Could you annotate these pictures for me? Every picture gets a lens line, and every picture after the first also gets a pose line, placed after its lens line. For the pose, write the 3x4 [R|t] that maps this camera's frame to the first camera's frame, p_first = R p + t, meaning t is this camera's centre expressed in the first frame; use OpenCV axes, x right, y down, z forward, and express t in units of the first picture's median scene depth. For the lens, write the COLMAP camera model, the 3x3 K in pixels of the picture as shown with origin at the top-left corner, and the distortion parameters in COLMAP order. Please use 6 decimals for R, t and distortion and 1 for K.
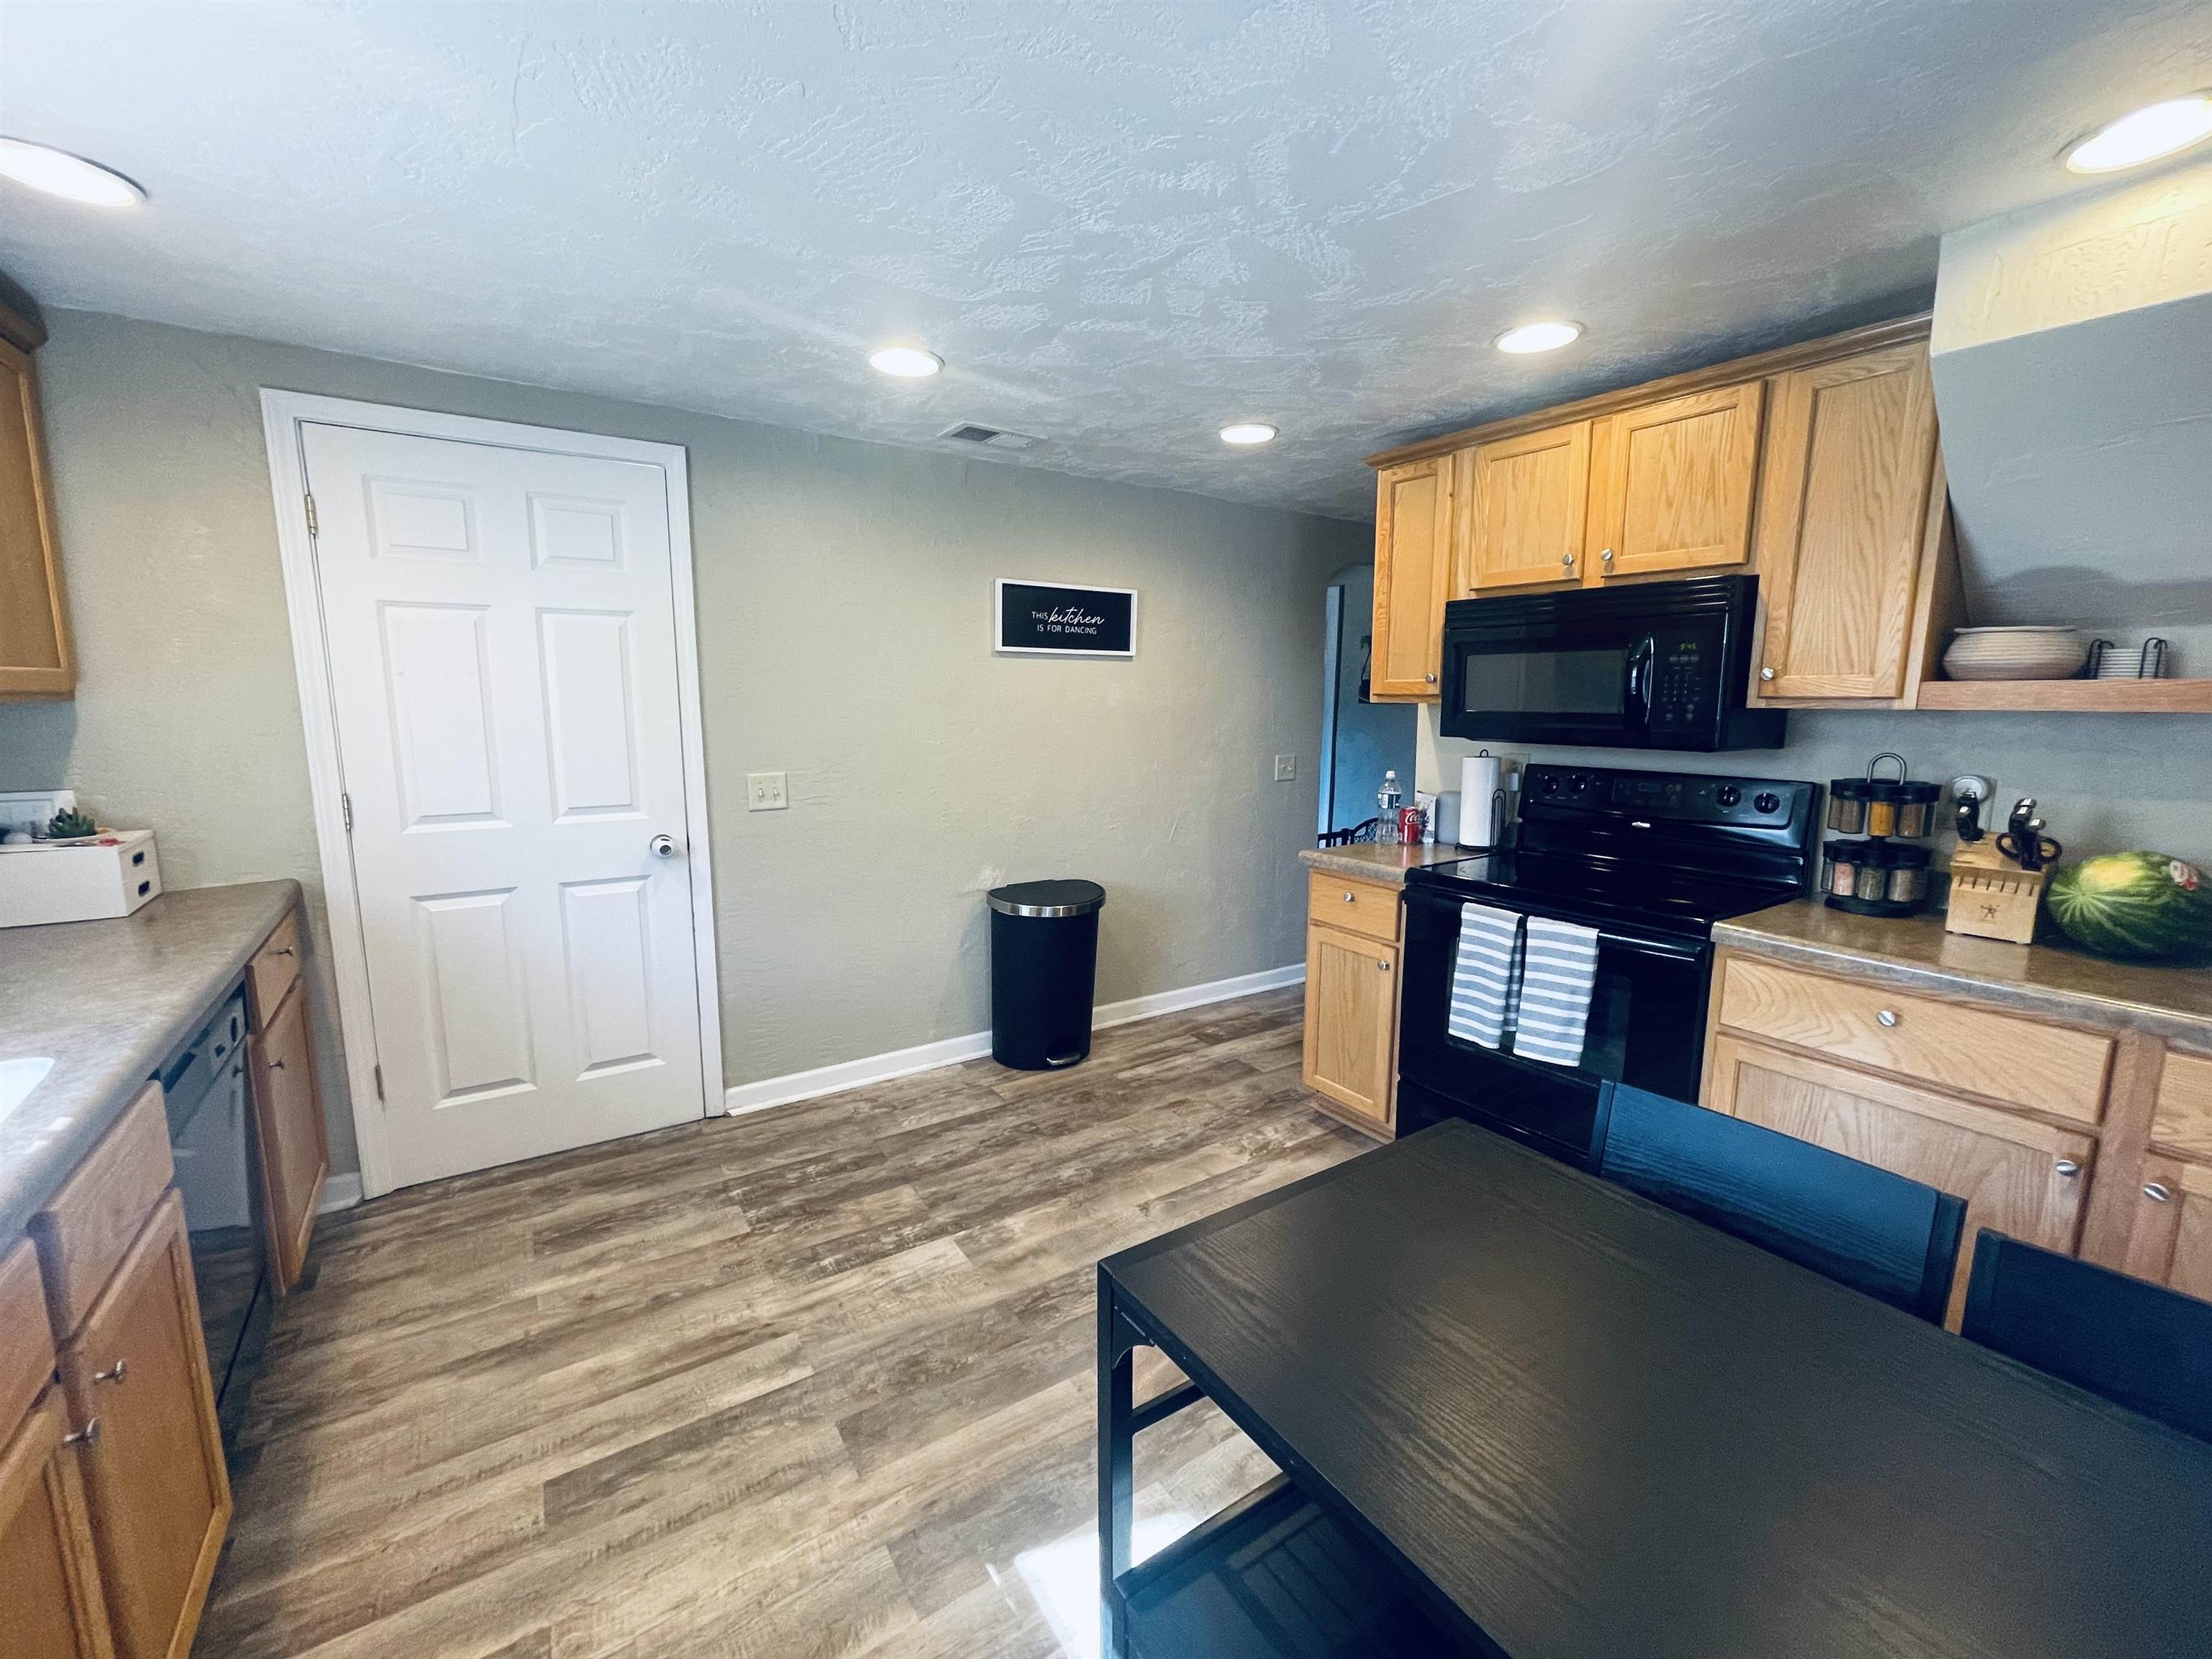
lens RADIAL K [[891.3, 0, 1102.5], [0, 891.3, 824.5], [0, 0, 1]] dist [-0.009373, 0.001886]
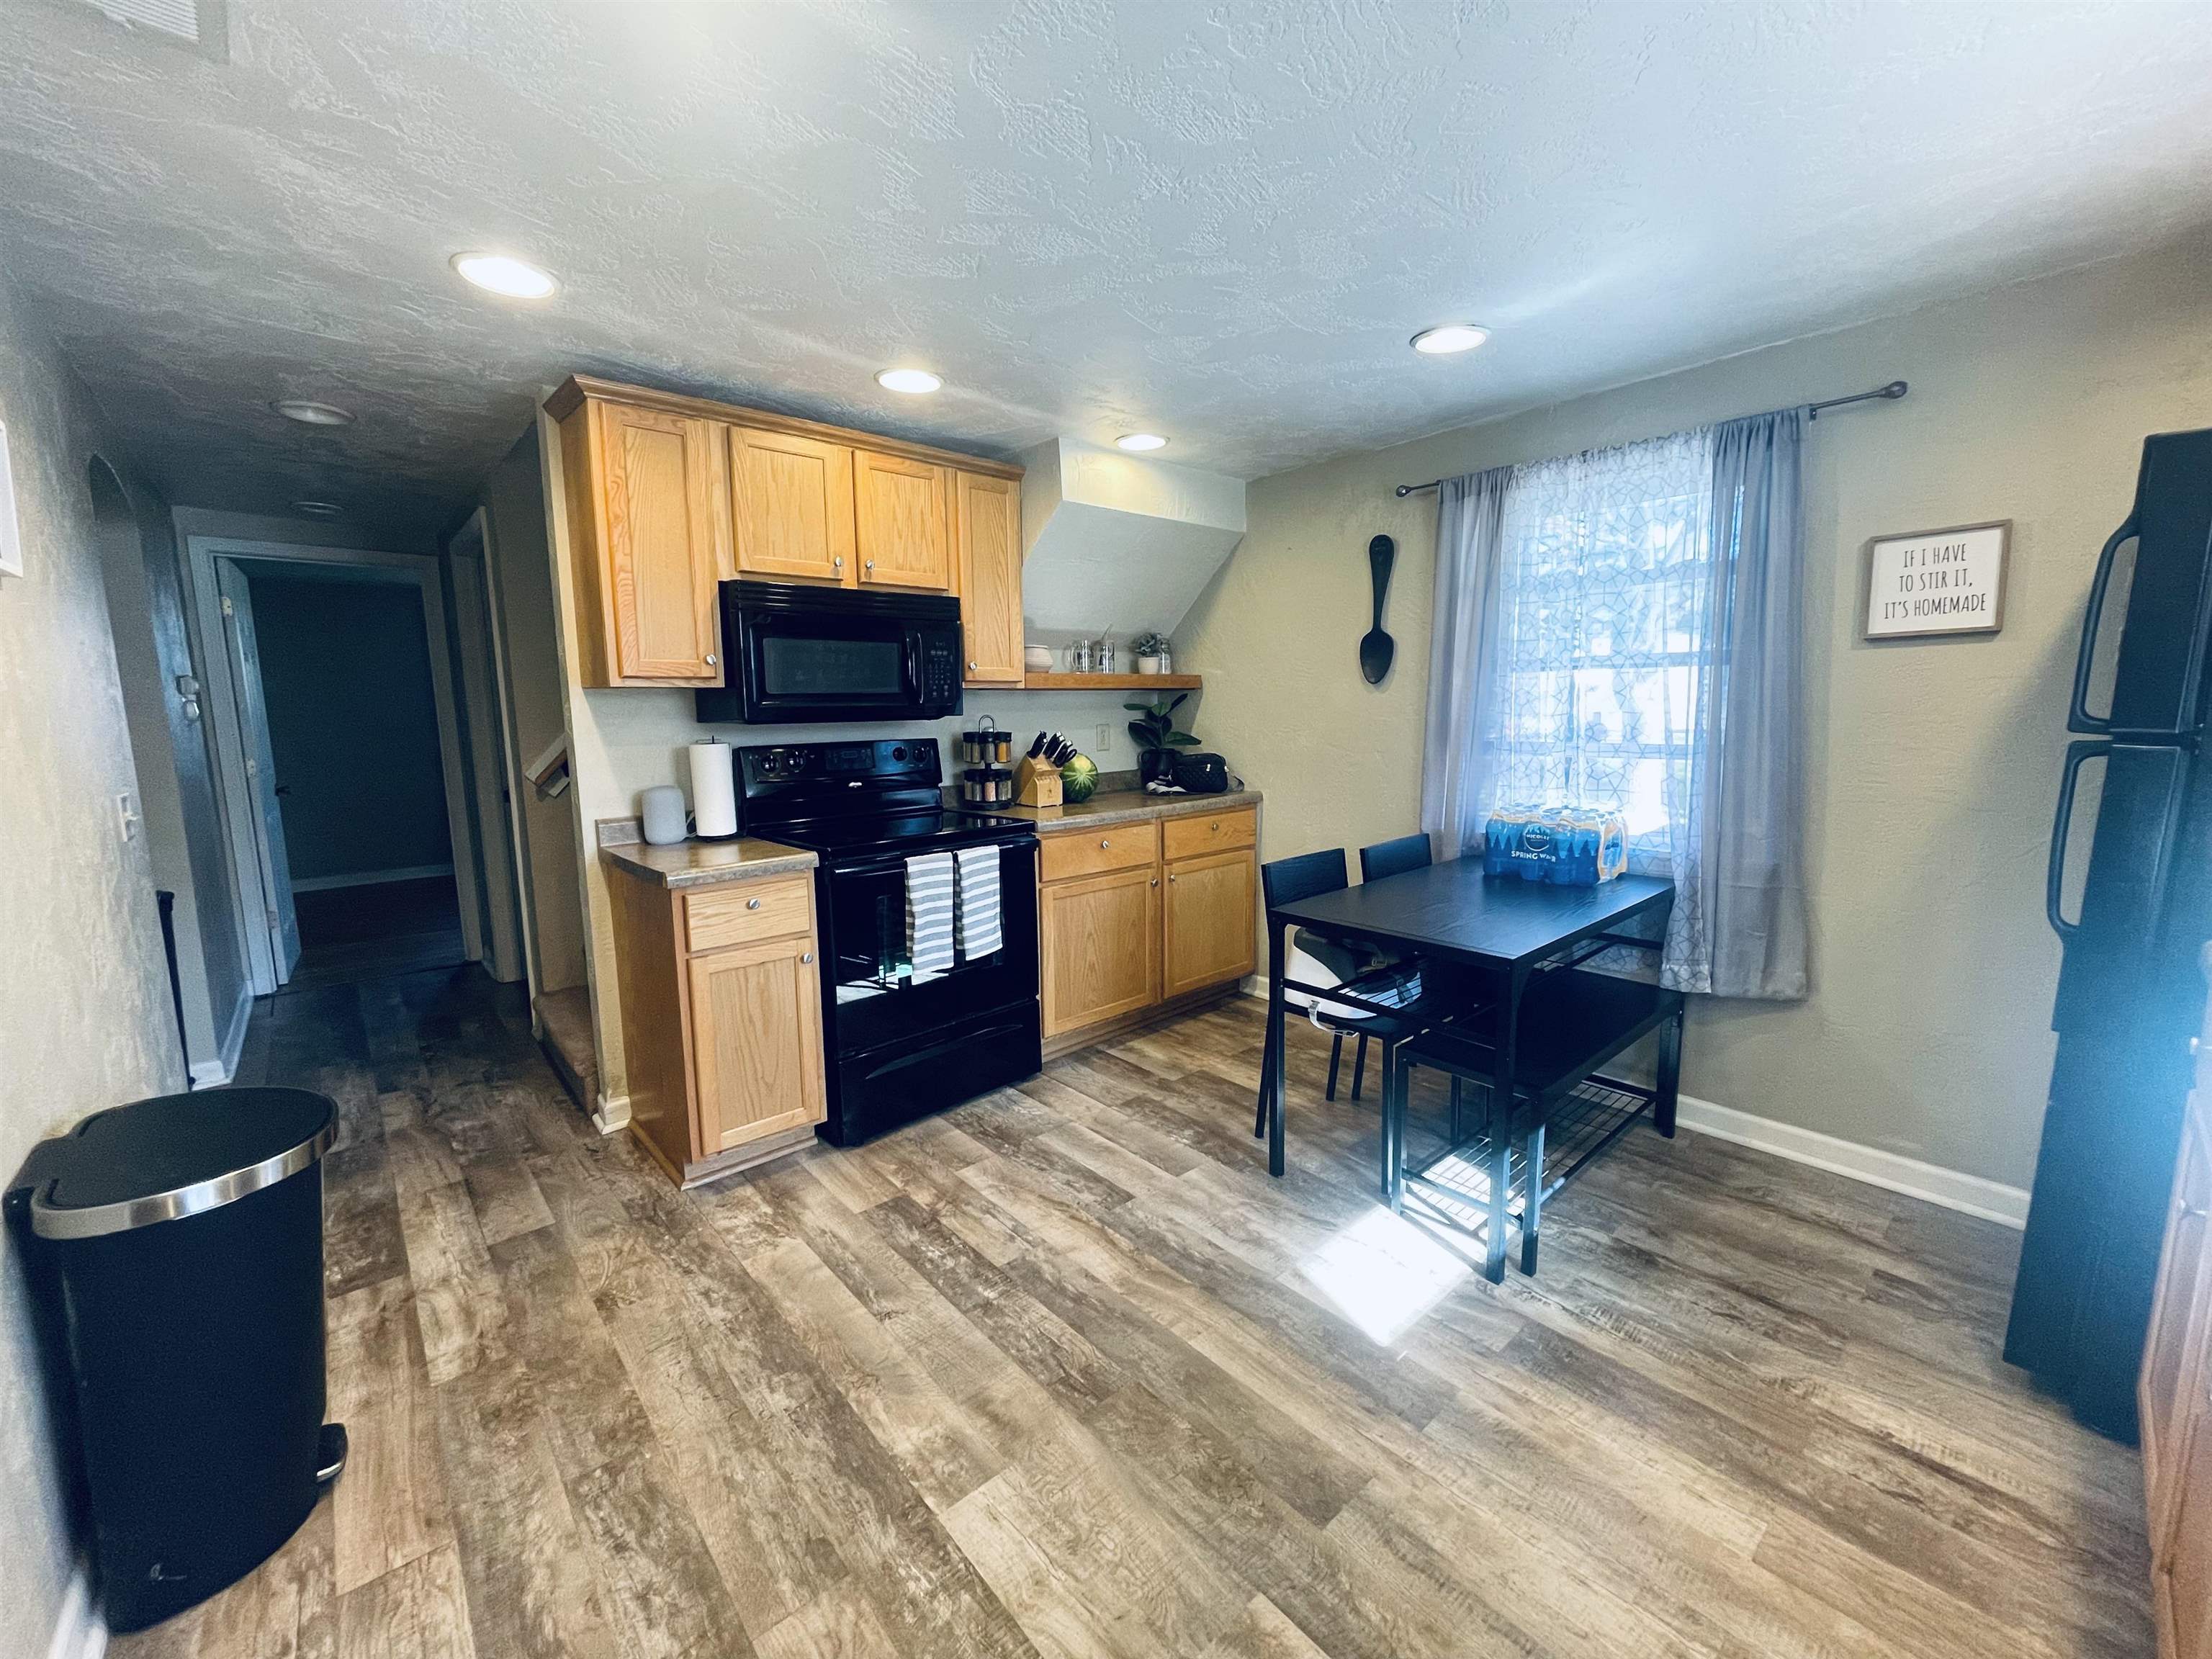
lens RADIAL K [[891.3, 0, 1106.1], [0, 891.3, 826.5], [0, 0, 1]] dist [-0.009373, 0.001886]
pose [[-0.136034, -0.137330, 0.981140, -0.739204], [0.156970, 0.974848, 0.158213, -0.092497], [-0.978190, 0.175532, -0.111056, 0.874022]]
